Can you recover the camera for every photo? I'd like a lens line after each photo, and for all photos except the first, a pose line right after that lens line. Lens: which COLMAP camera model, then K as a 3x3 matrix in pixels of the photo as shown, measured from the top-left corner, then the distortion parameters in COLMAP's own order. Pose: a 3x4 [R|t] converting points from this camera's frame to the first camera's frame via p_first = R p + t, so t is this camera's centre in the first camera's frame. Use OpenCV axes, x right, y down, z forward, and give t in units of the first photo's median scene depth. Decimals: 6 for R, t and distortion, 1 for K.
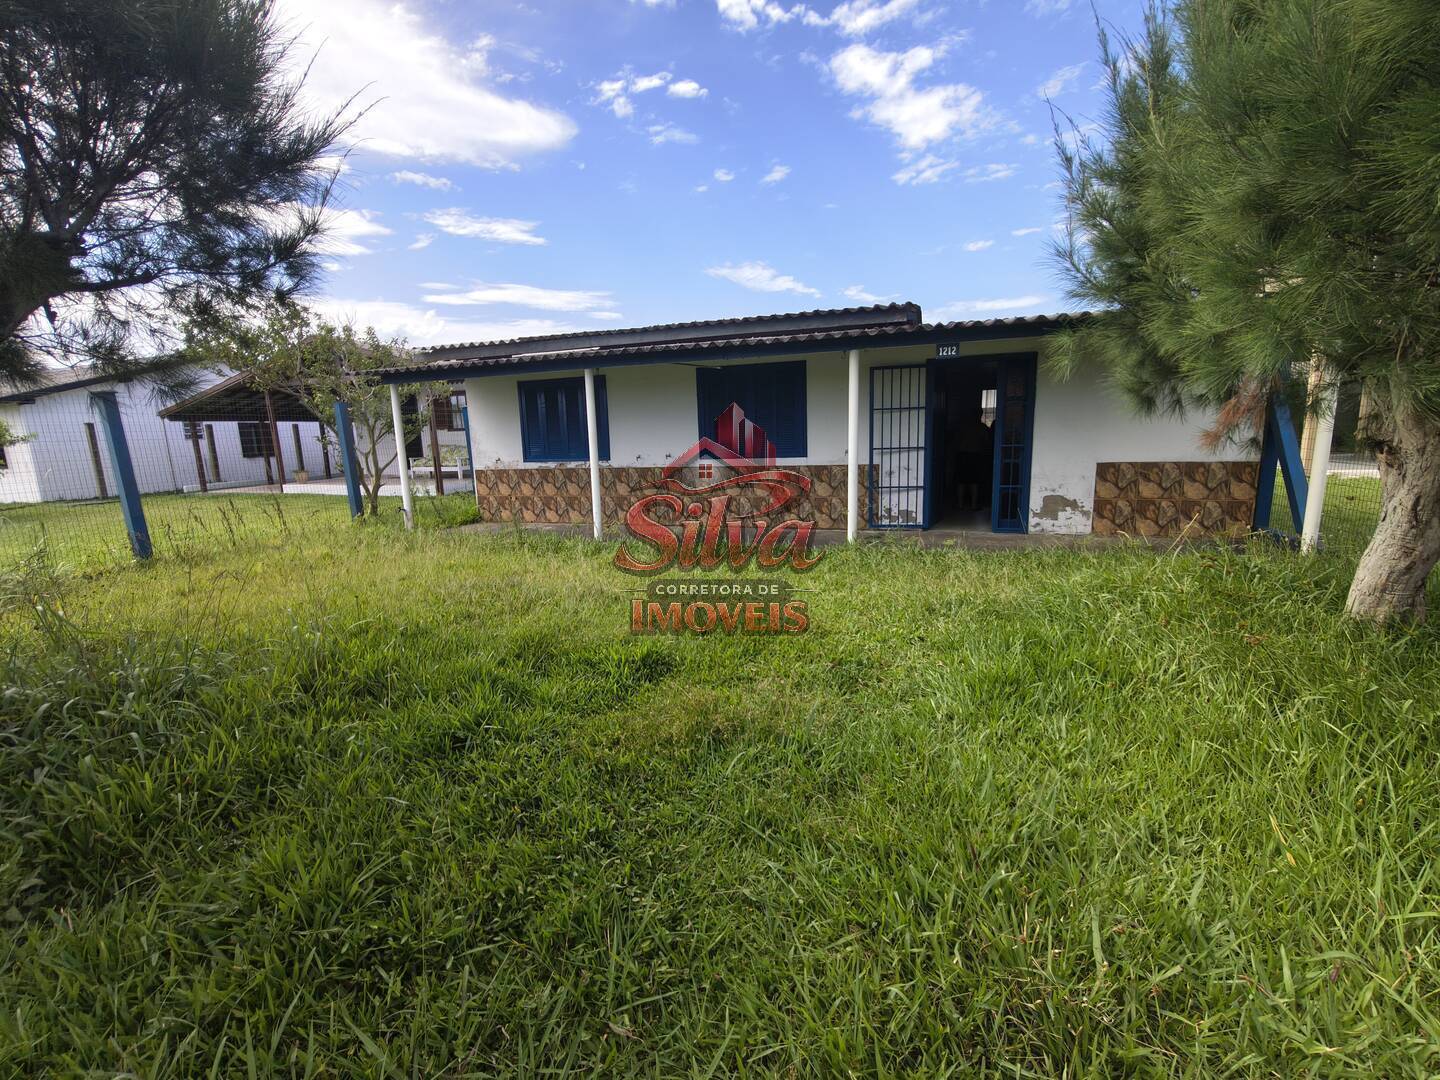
lens RADIAL K [[618.5, 0, 714.7], [0, 618.5, 539.9], [0, 0, 1]] dist [0.017050, -0.000351]
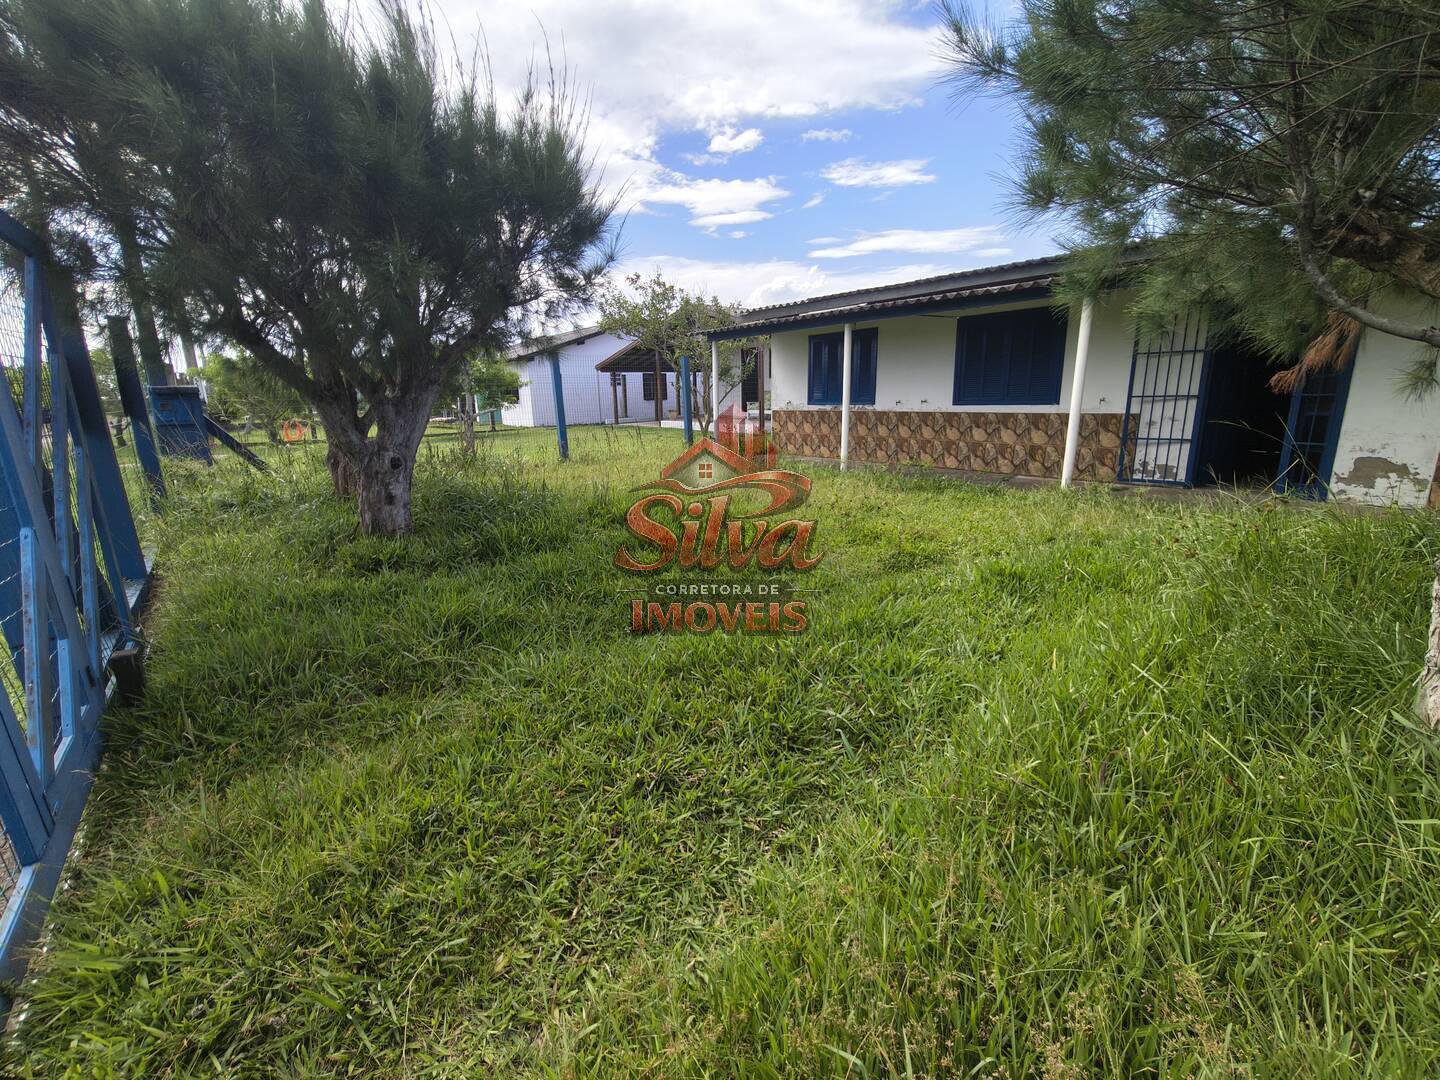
lens RADIAL K [[626.0, 0, 720.0], [0, 626.0, 536.1], [0, 0, 1]] dist [-0.001061, 0.000140]
pose [[0.849896, 0.129234, -0.510857, 0.218716], [-0.093709, 0.991074, 0.094815, 0.029072], [0.518551, -0.032711, 0.854421, -0.132545]]
